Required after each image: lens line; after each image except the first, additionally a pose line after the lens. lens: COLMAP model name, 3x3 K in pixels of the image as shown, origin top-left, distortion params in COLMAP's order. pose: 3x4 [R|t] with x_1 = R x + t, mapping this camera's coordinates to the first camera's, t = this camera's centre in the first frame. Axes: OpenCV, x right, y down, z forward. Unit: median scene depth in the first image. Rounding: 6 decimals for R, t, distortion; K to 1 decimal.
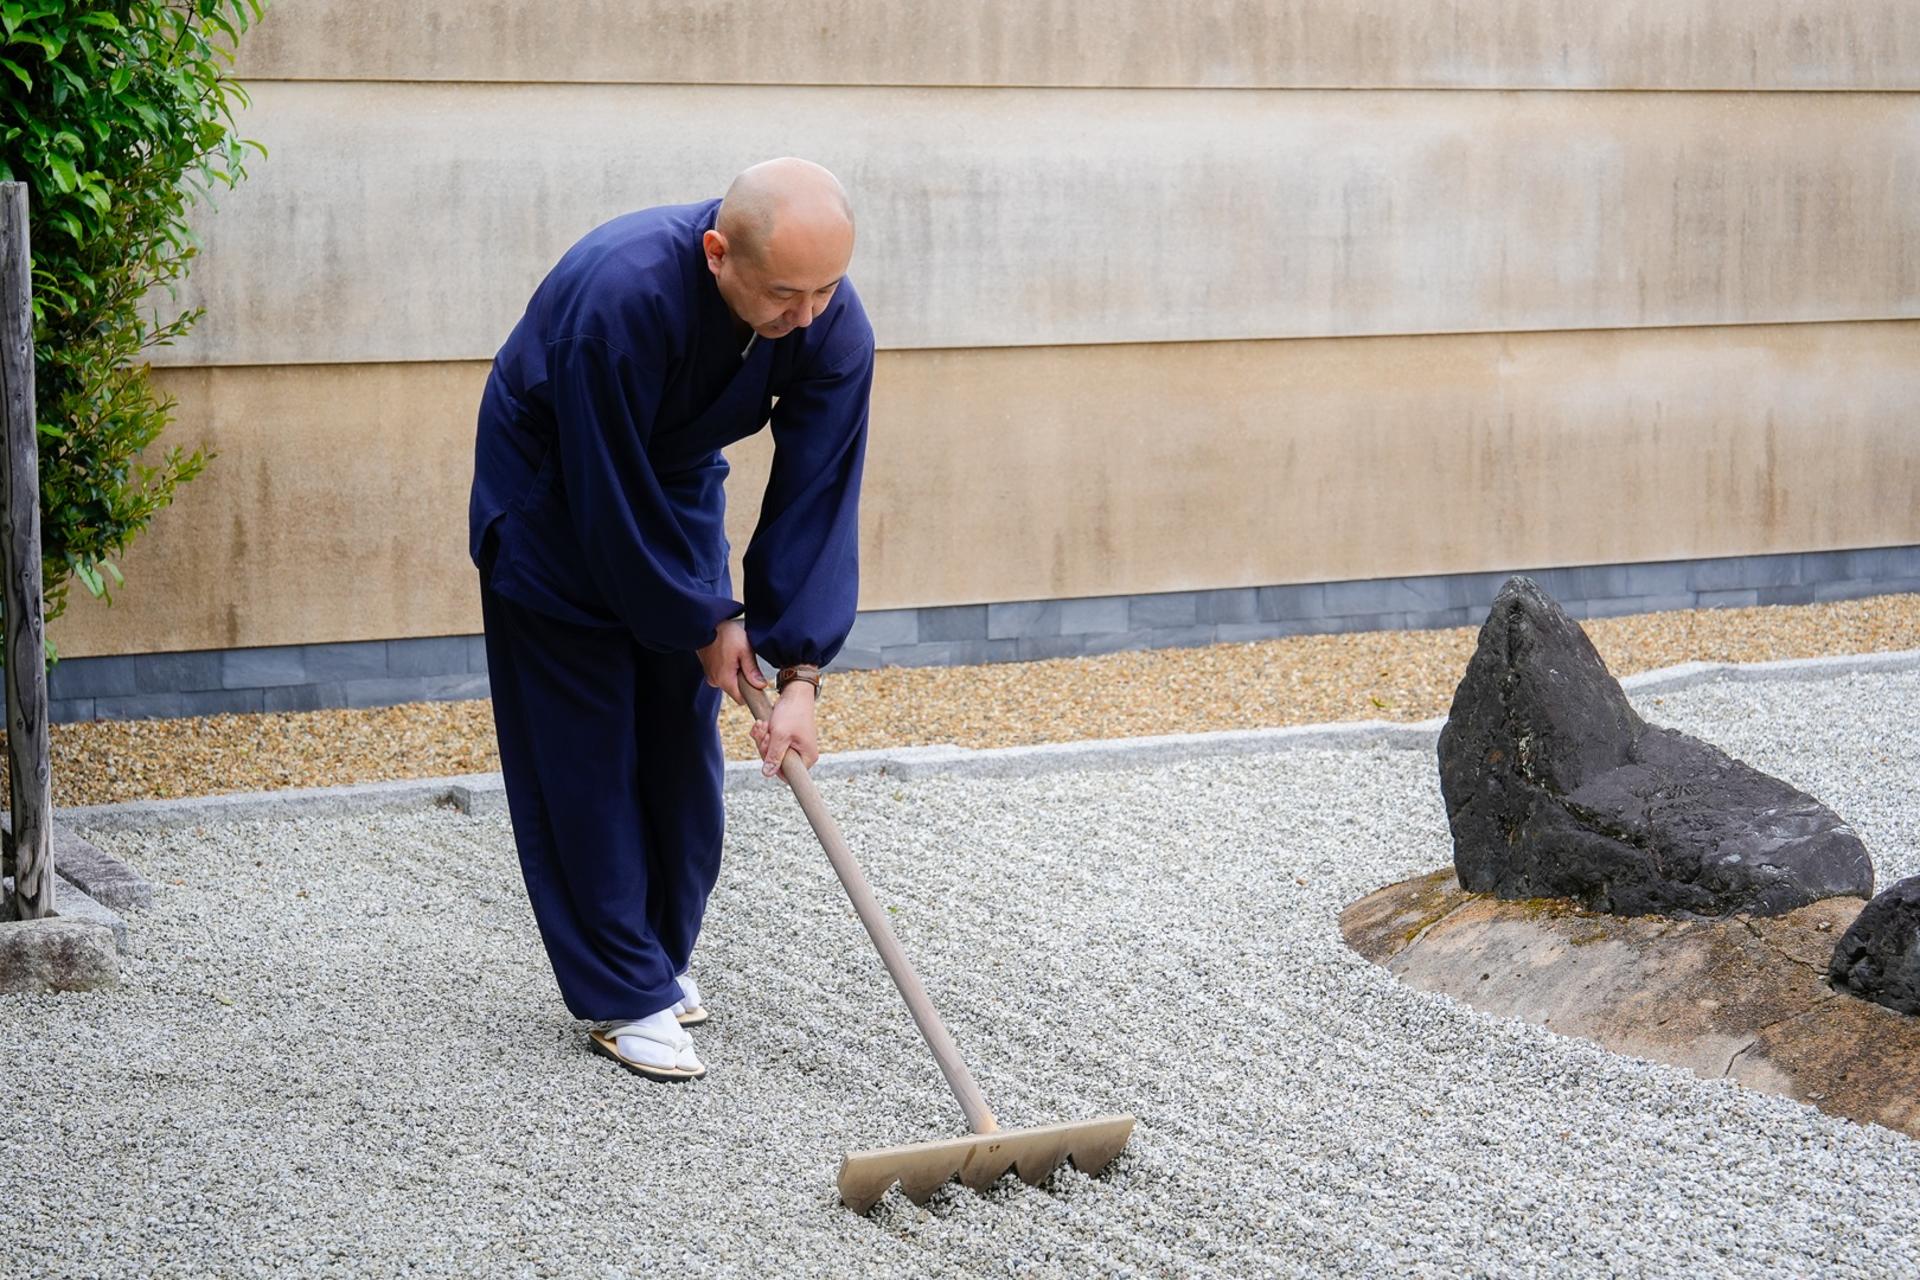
lens RADIAL K [[3643.5, 0, 959.1], [0, 3643.5, 637.3], [0, 0, 1]] dist [0.028640, 0.000000]
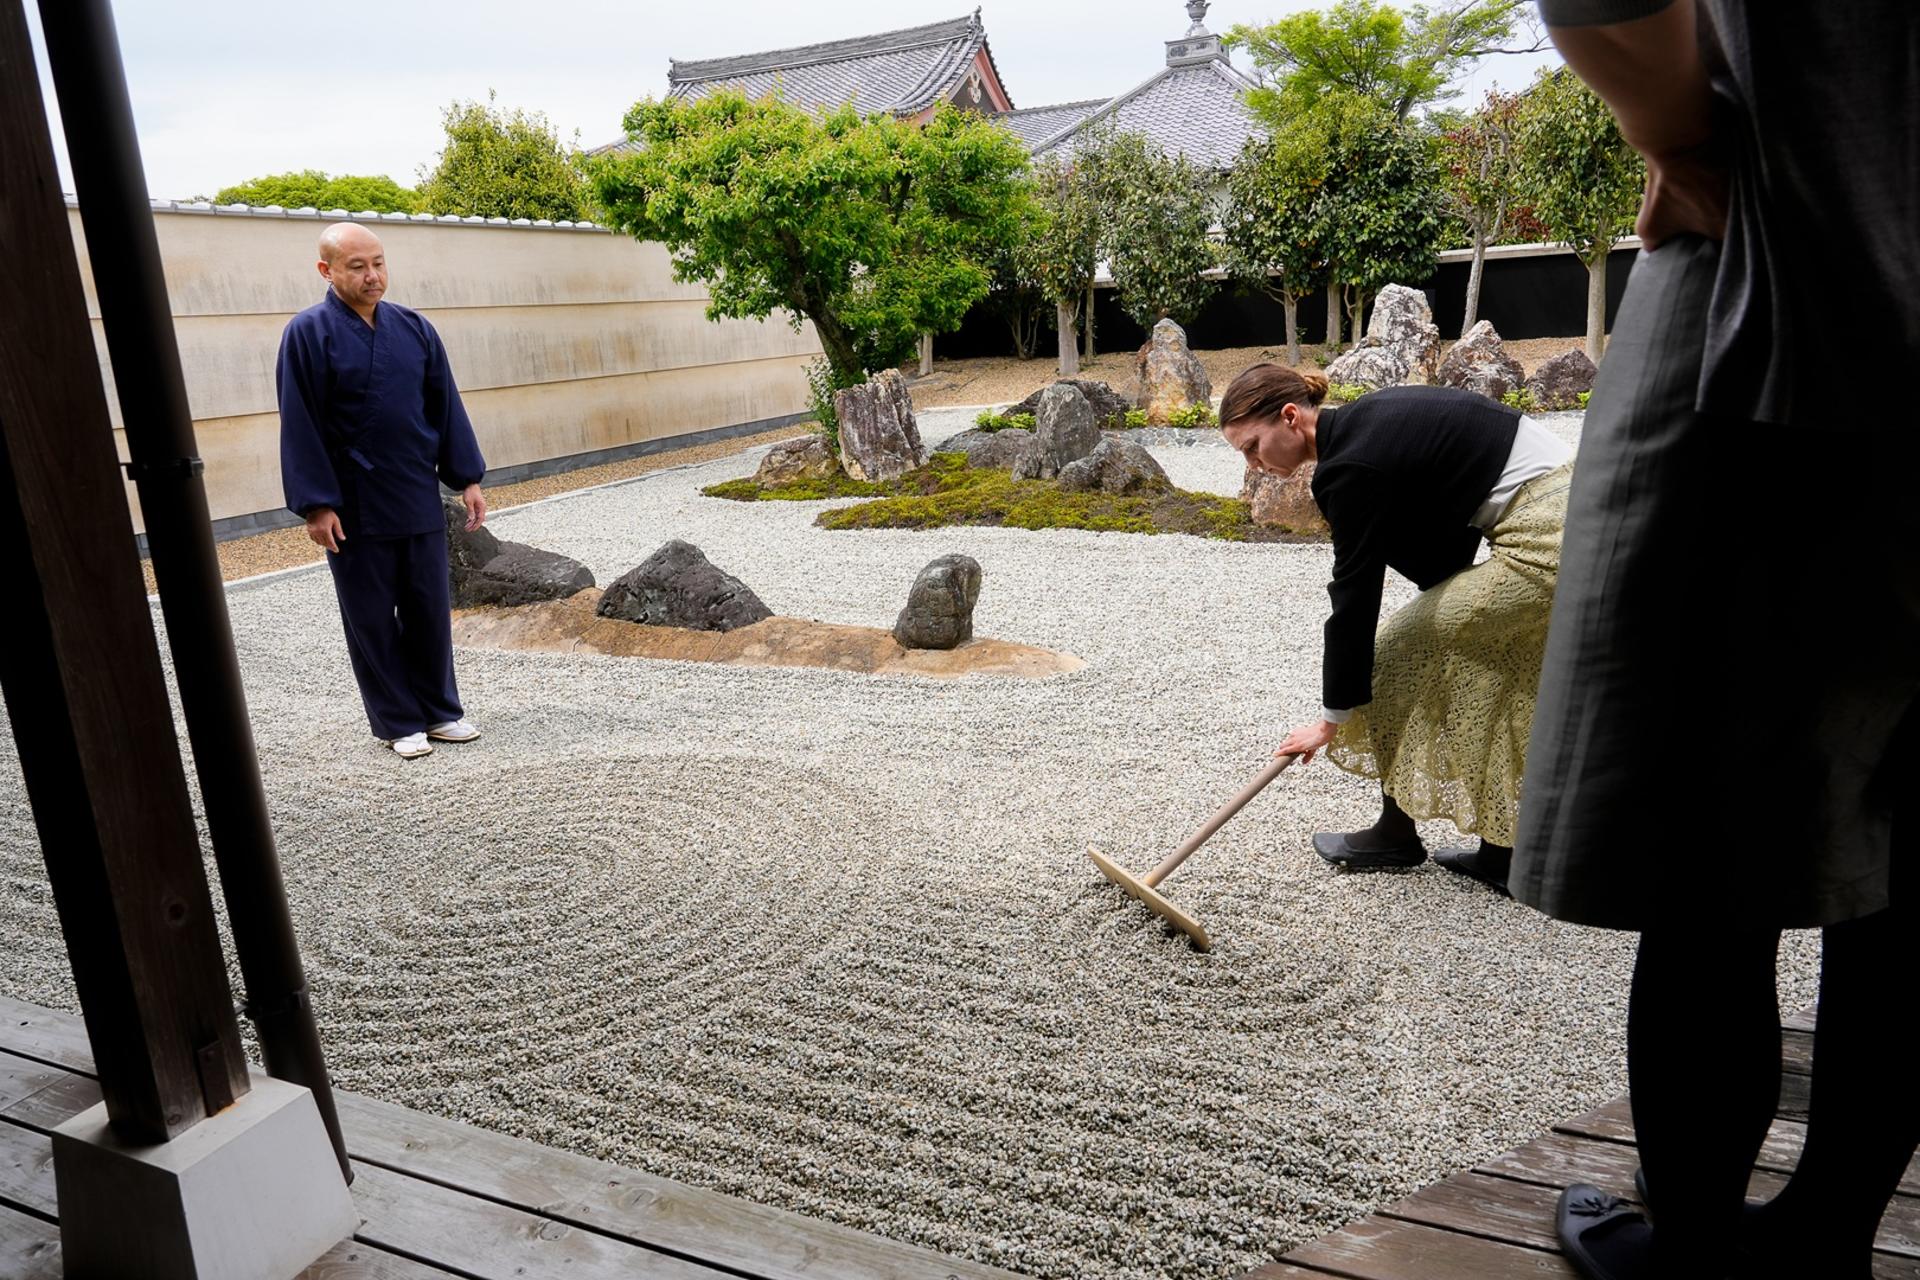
lens RADIAL K [[1268.9, 0, 964.1], [0, 1268.9, 642.6], [0, 0, 1]] dist [-0.012281, 0.001732]
pose [[0.773335, -0.188127, 0.605444, -0.152440], [0.114743, 0.980722, 0.158173, -0.014086], [-0.623528, -0.052850, 0.780012, -0.017041]]
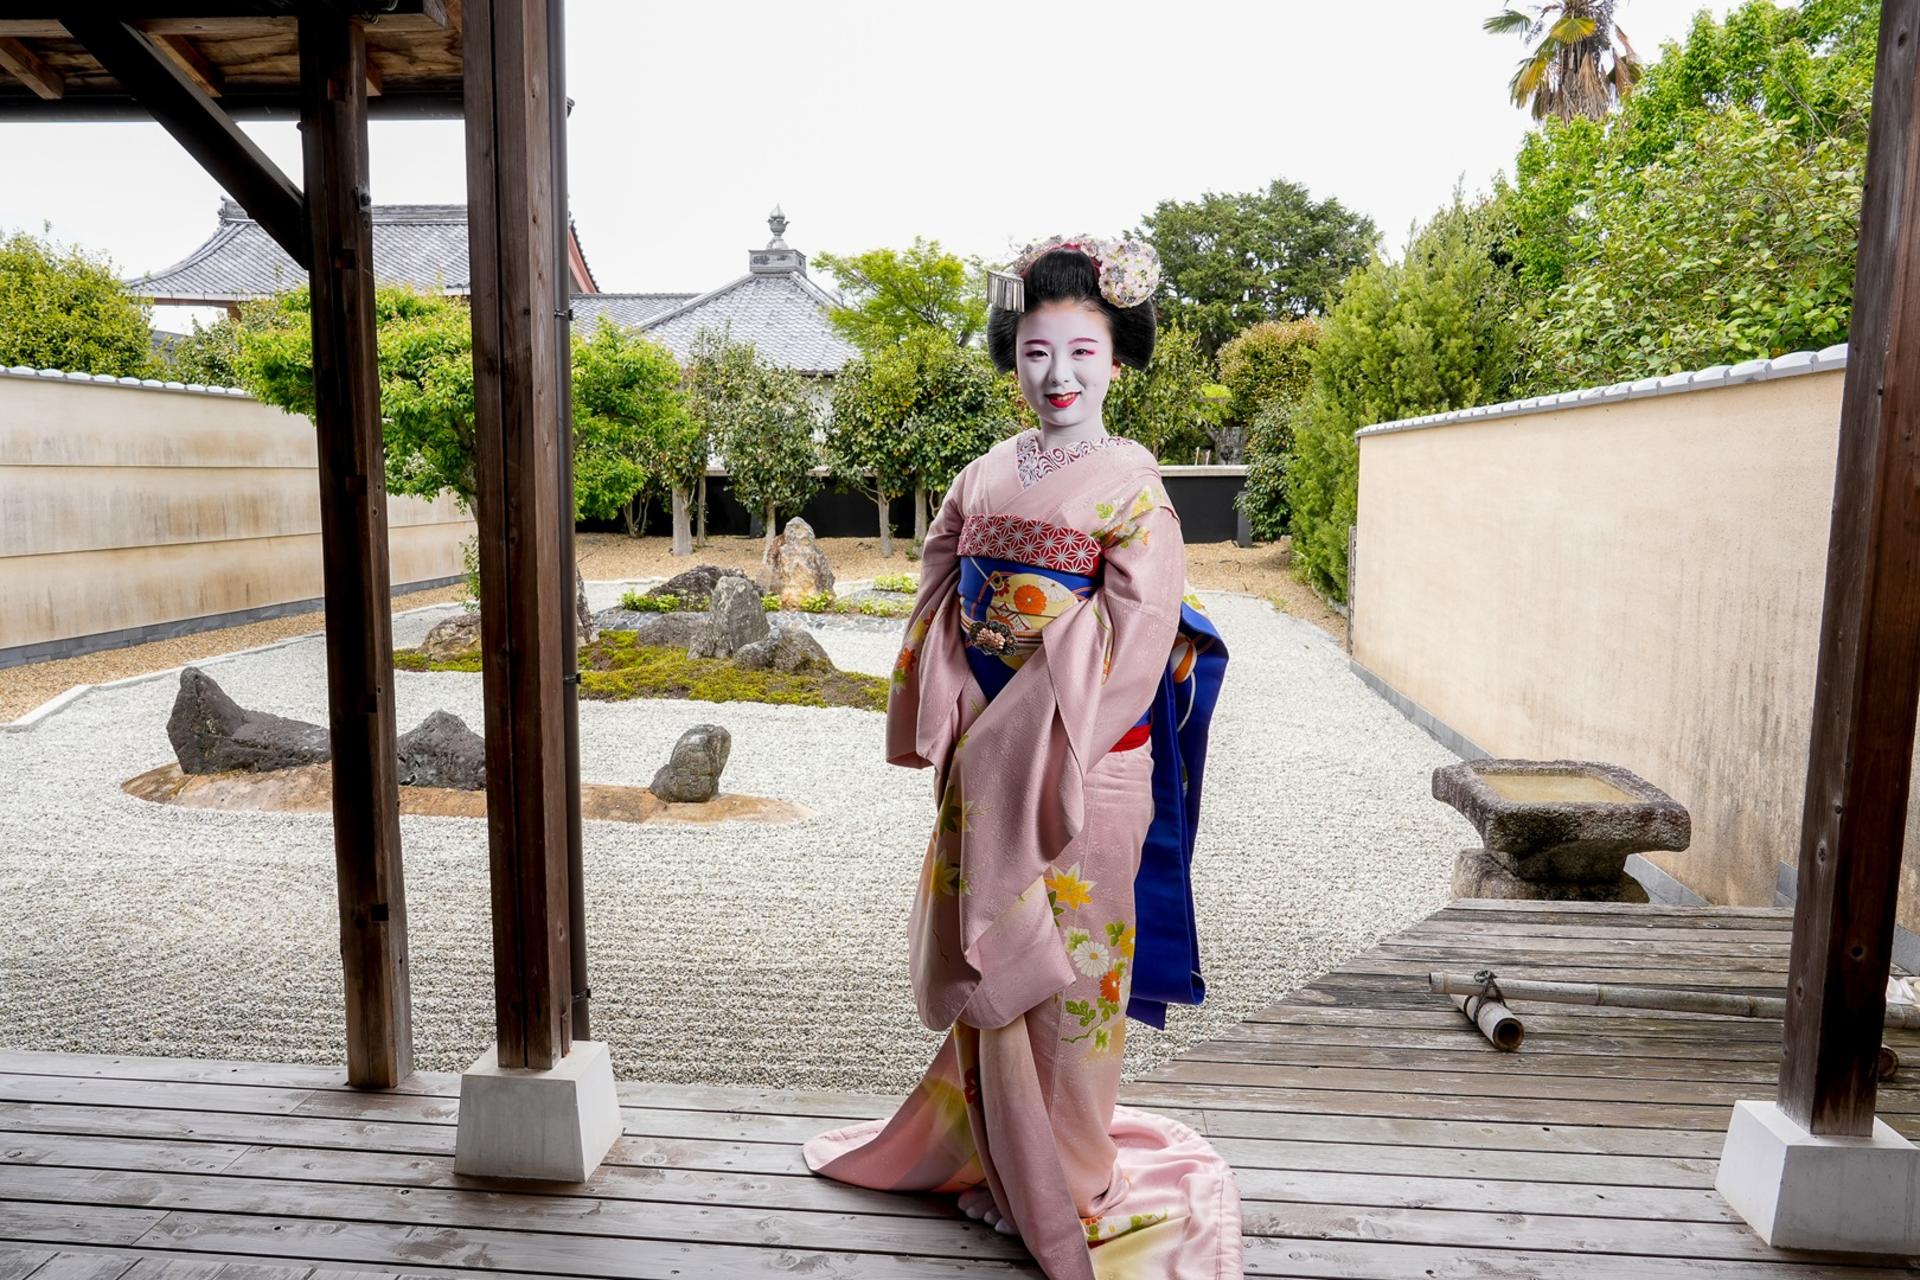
lens RADIAL K [[1268.9, 0, 961.5], [0, 1268.9, 640.6], [0, 0, 1]] dist [-0.012281, 0.001732]
pose [[0.521579, -0.088384, 0.848613, -0.399132], [0.074446, 0.995541, 0.057931, -0.051490], [-0.849949, 0.032960, 0.525833, -0.072658]]
